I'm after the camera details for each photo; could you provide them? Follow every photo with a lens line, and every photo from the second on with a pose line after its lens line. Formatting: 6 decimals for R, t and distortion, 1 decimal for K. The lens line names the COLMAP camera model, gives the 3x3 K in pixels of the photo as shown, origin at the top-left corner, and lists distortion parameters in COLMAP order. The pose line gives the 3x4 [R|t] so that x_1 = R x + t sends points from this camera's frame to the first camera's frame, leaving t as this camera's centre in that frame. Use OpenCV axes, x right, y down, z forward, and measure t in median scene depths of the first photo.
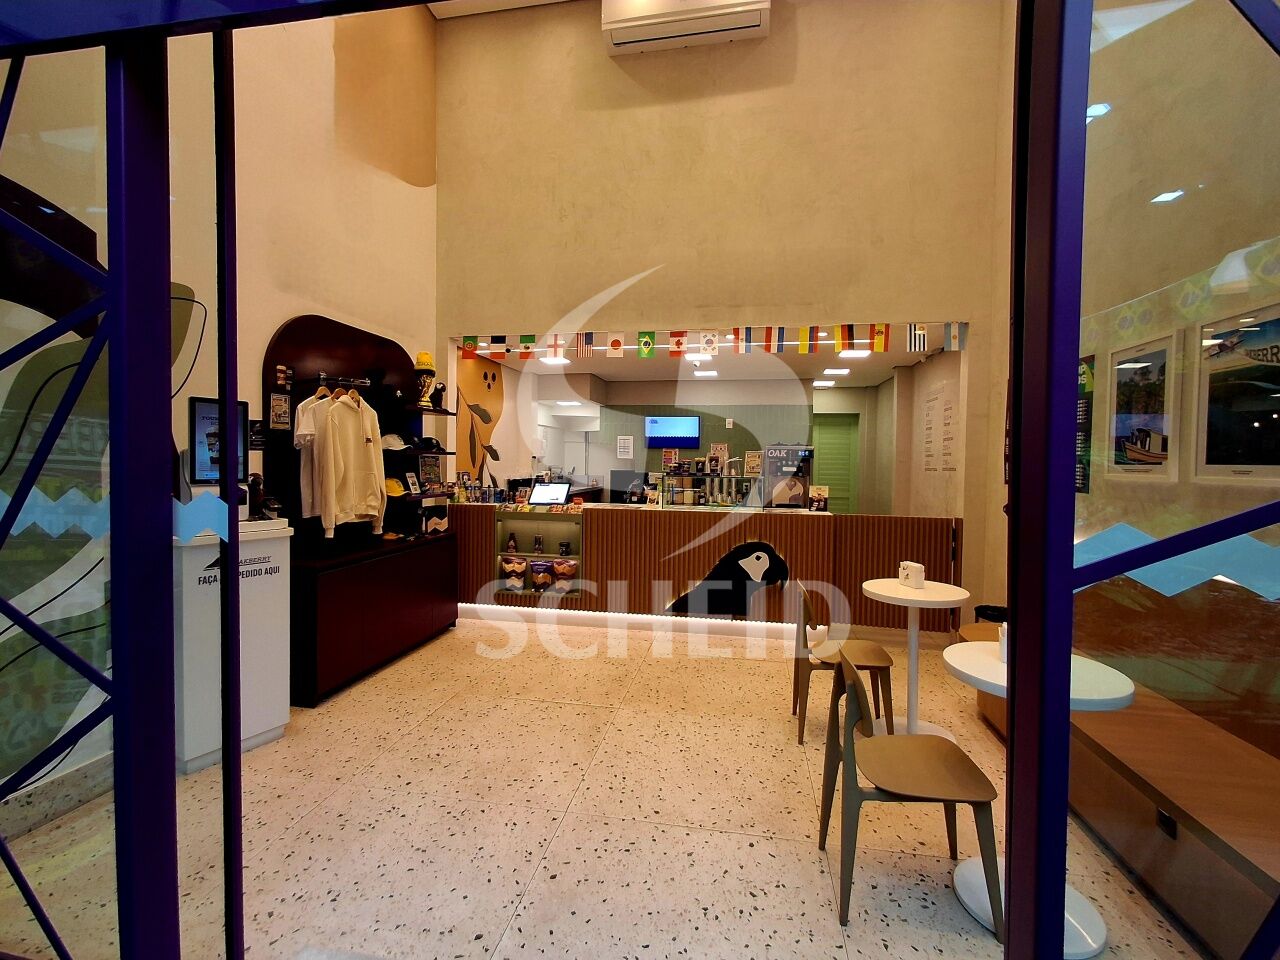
lens RADIAL K [[576.8, 0, 643.2], [0, 576.8, 475.6], [0, 0, 1]] dist [-0.003768, 0.001369]
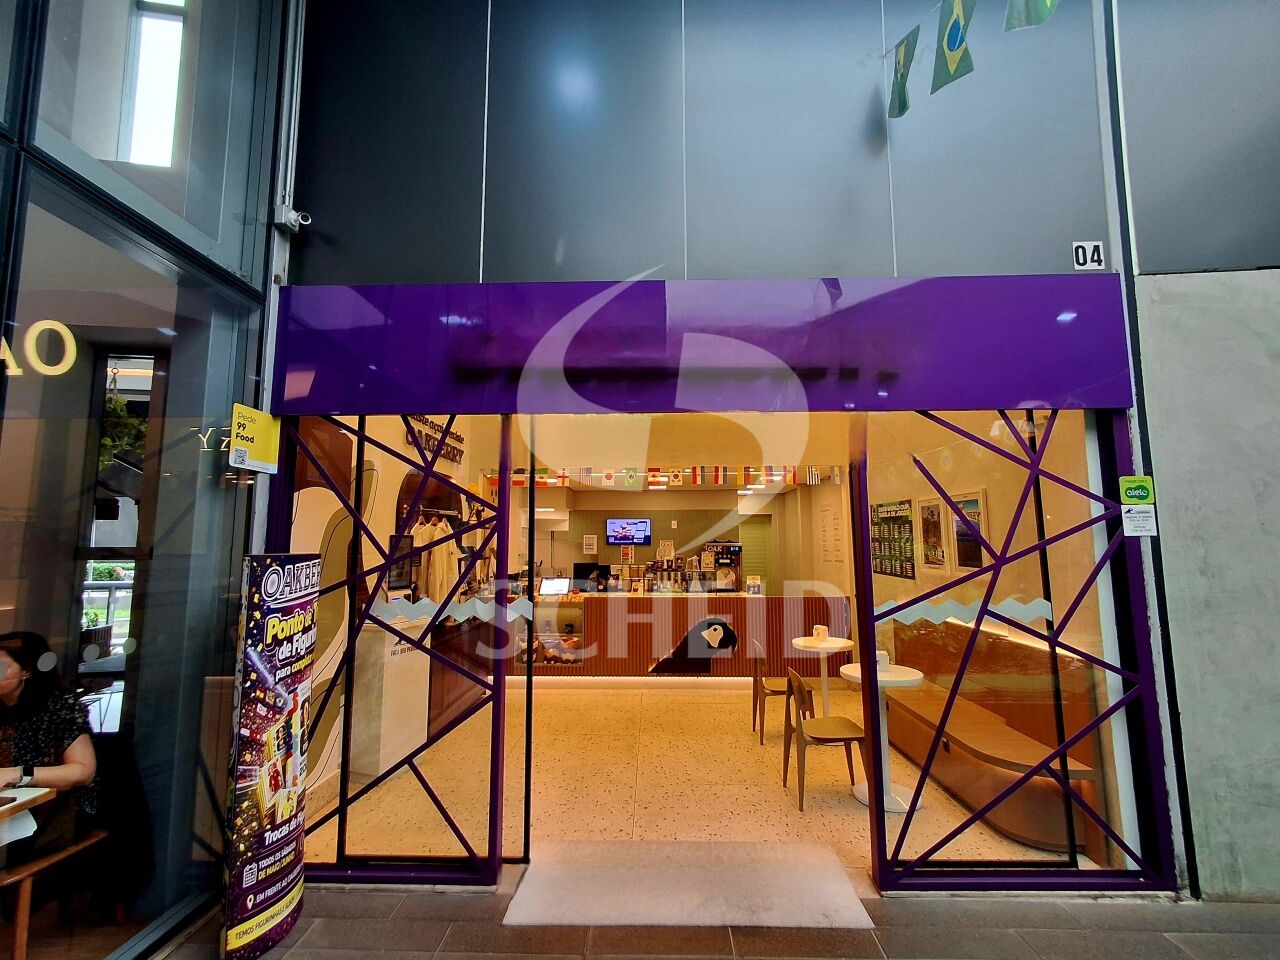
lens RADIAL K [[576.8, 0, 637.4], [0, 576.8, 474.3], [0, 0, 1]] dist [-0.003768, 0.001369]
pose [[0.988826, 0.002671, 0.149049, -0.199673], [0.018740, 0.989681, -0.142060, -0.035606], [-0.147890, 0.143266, 0.978572, -0.401061]]
